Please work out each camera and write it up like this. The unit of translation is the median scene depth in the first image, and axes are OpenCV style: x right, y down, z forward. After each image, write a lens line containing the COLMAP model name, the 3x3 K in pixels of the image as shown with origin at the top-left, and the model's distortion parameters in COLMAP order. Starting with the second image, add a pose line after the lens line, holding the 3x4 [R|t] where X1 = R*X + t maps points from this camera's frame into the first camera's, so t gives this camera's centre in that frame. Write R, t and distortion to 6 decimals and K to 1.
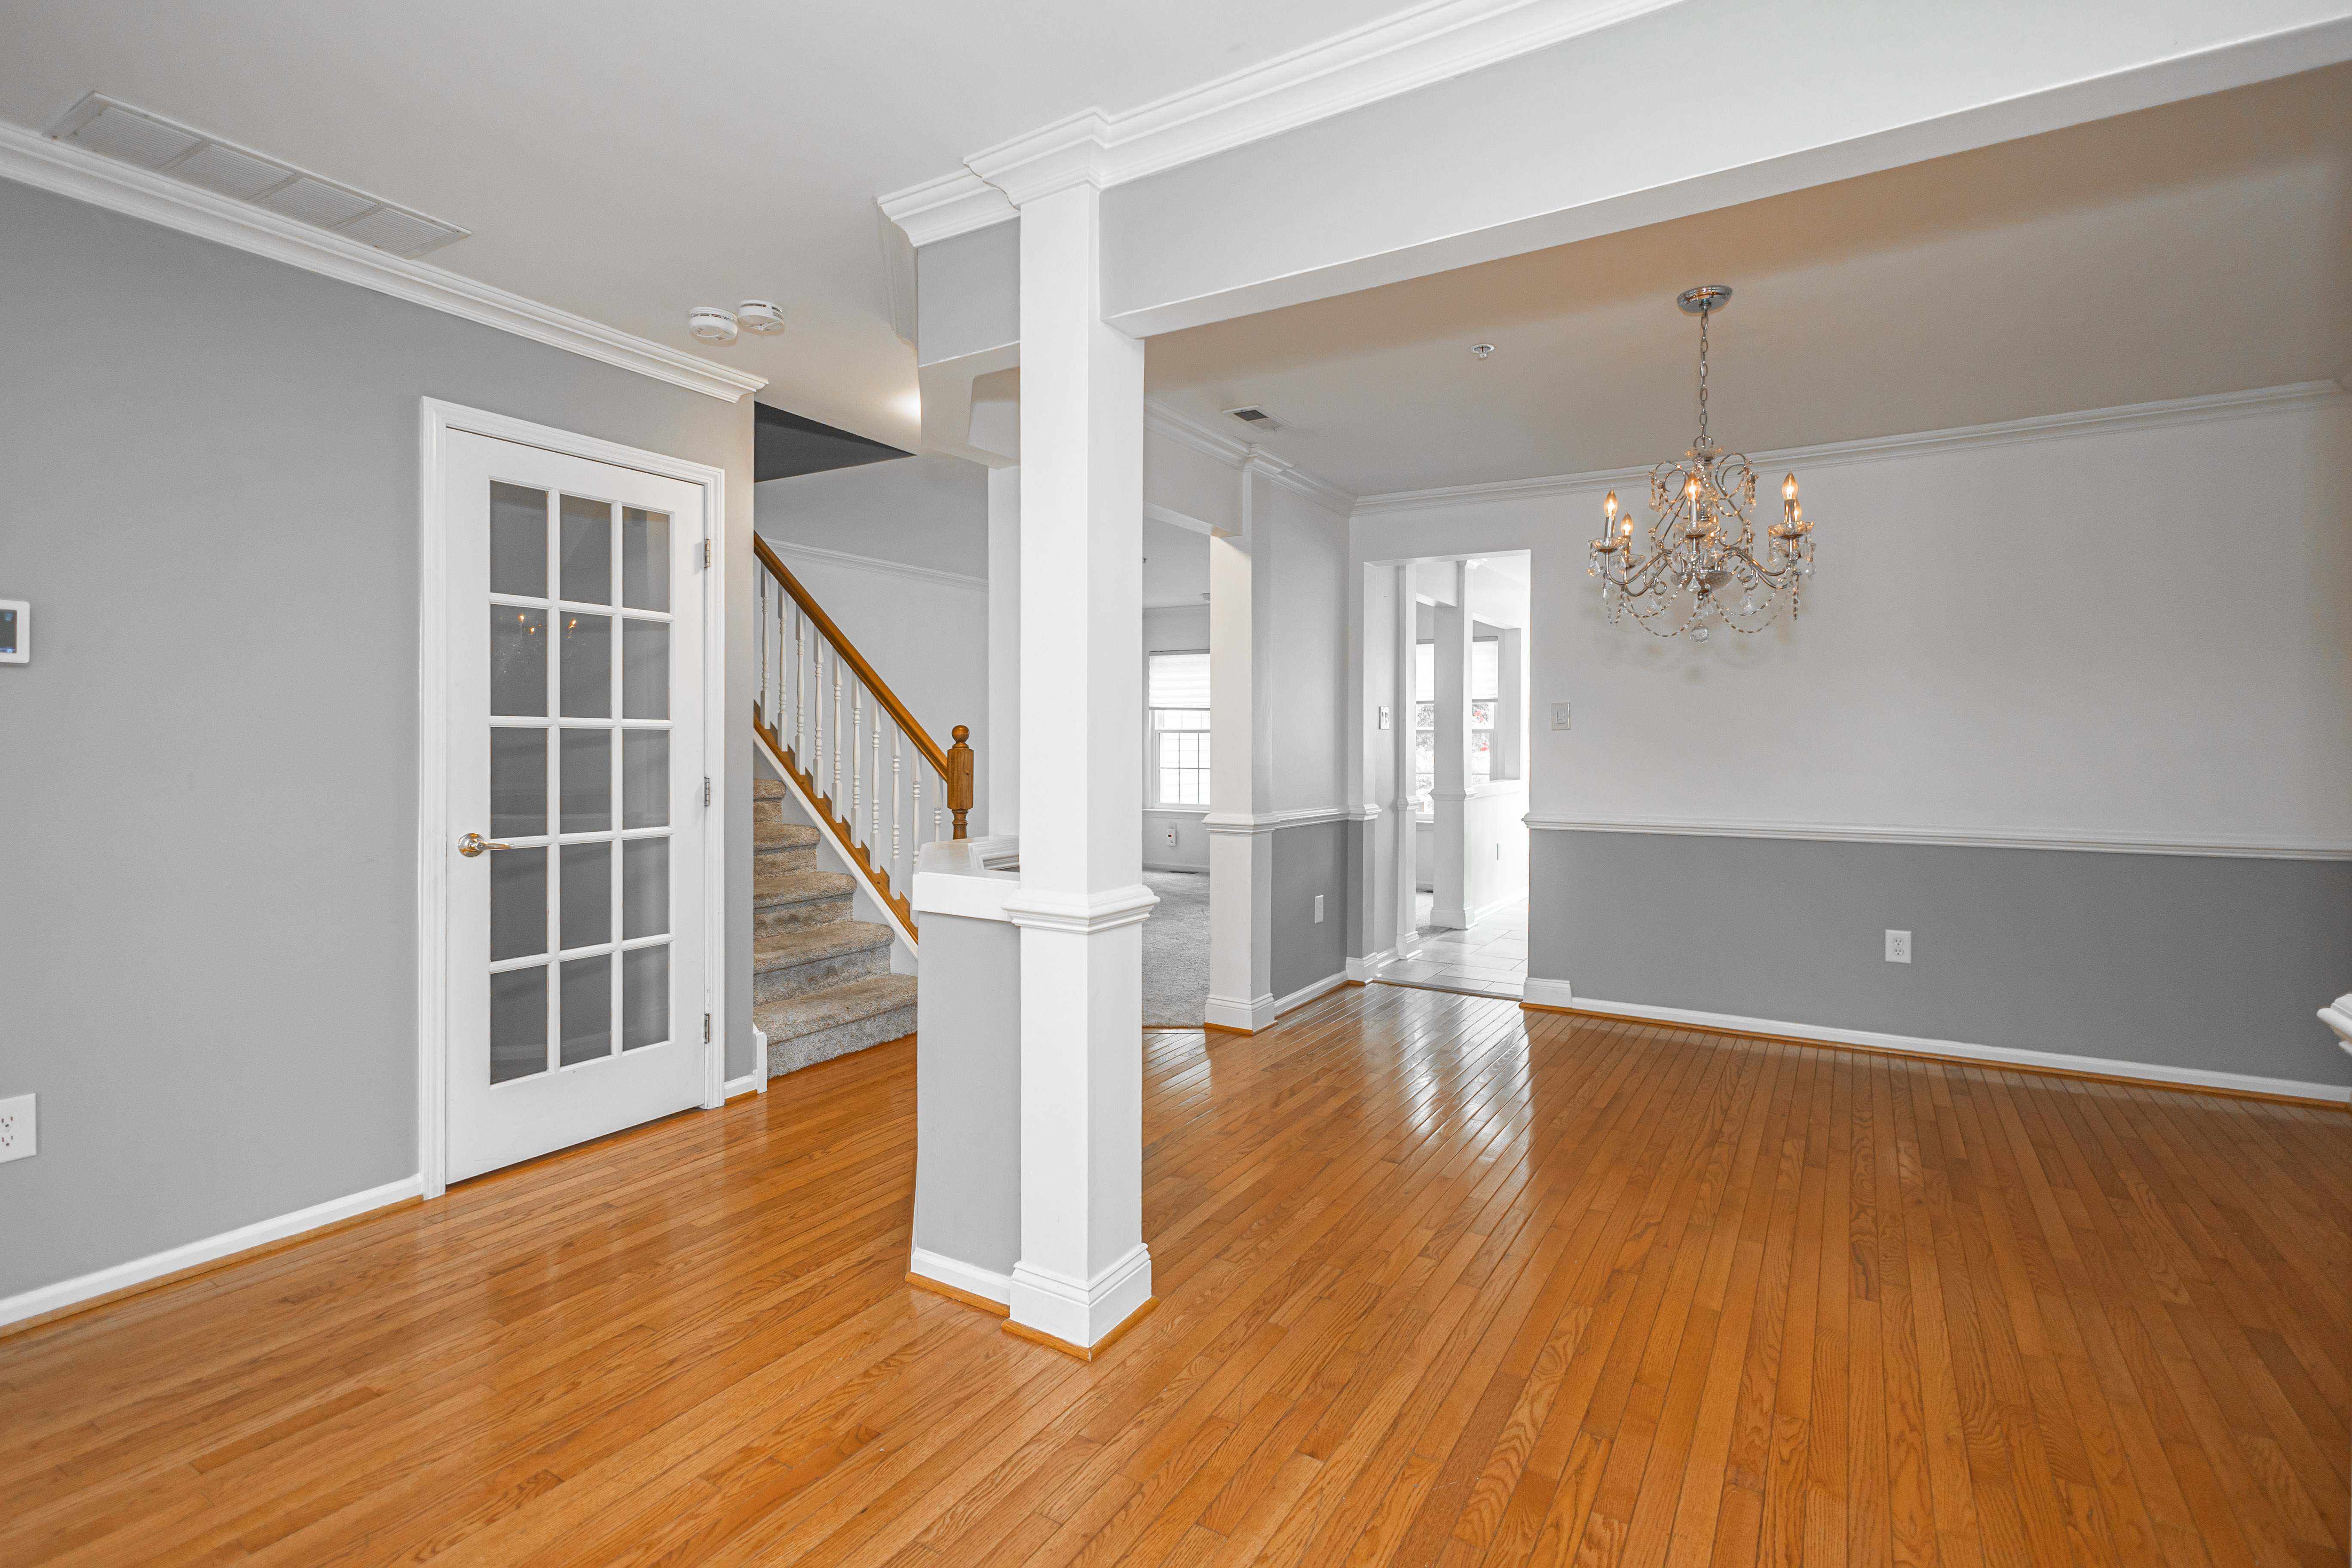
lens RADIAL K [[1102.2, 0, 1171.5], [0, 1102.2, 749.9], [0, 0, 1]] dist [0.007903, -0.001090]
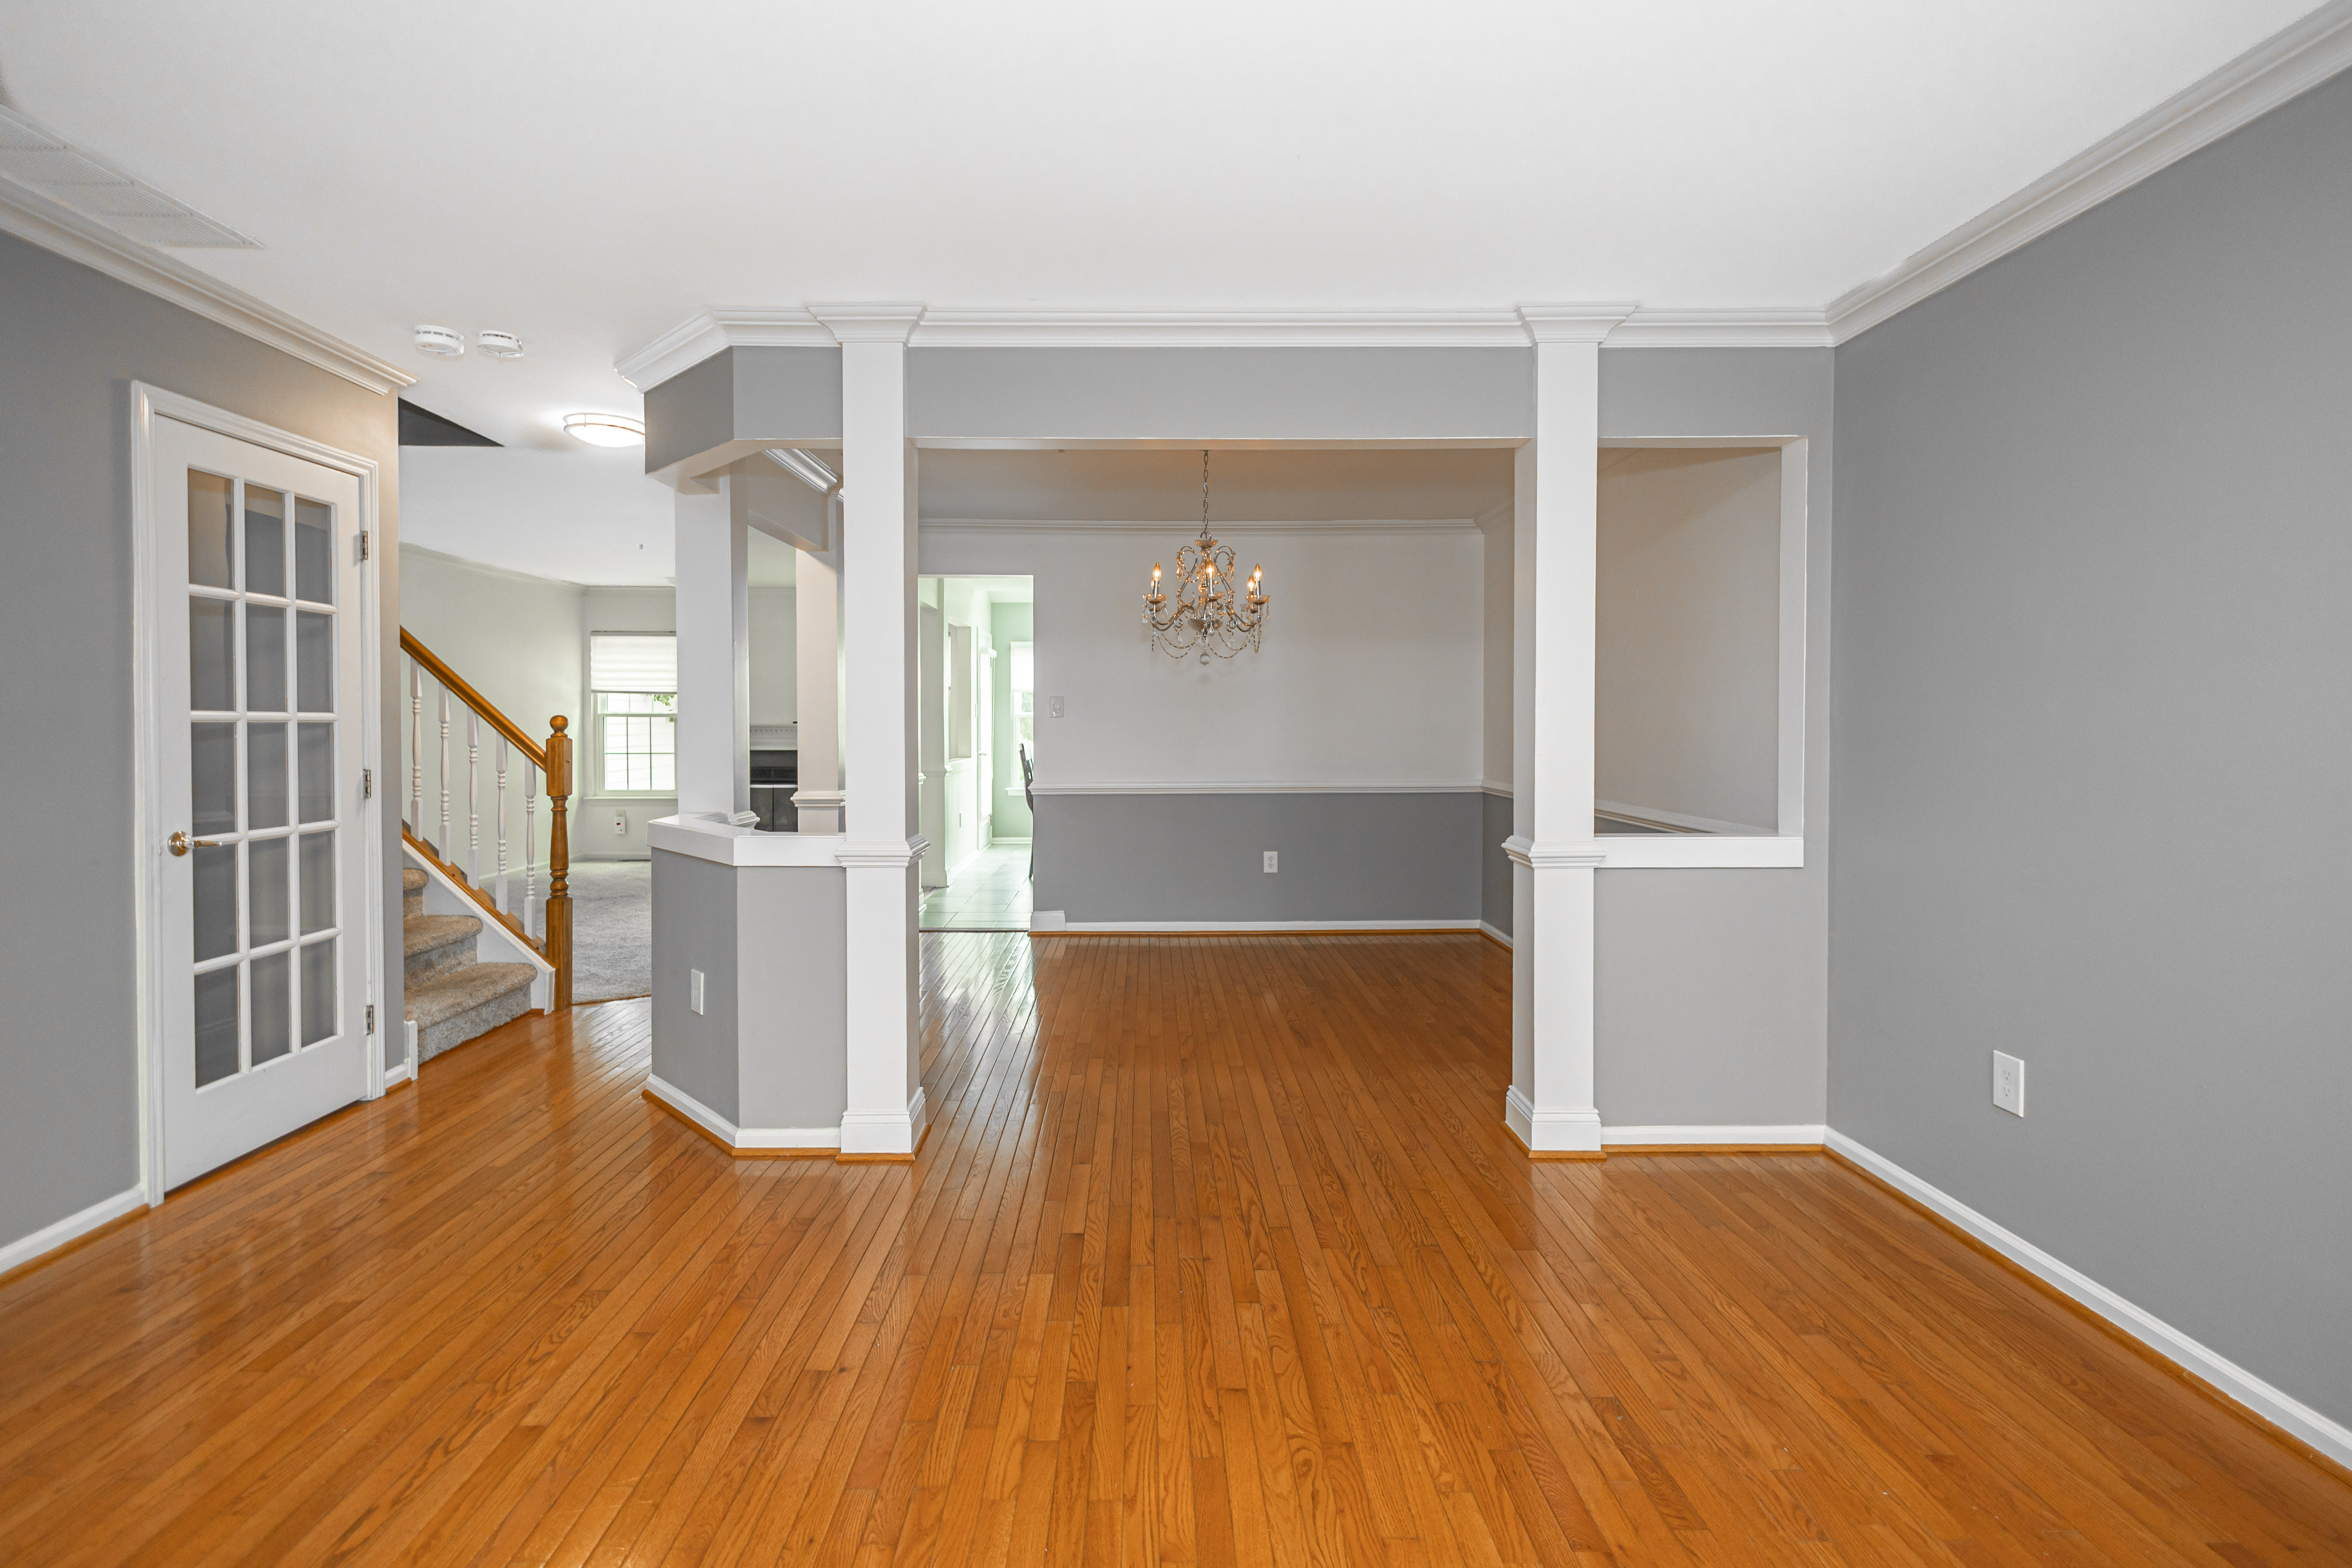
lens RADIAL K [[1145.9, 0, 1200.8], [0, 1145.9, 746.7], [0, 0, 1]] dist [0.002541, -0.000069]
pose [[0.821646, -0.015730, 0.569781, -0.419576], [0.007223, 0.999826, 0.017186, -0.008967], [-0.569952, -0.010005, 0.821617, -0.305290]]
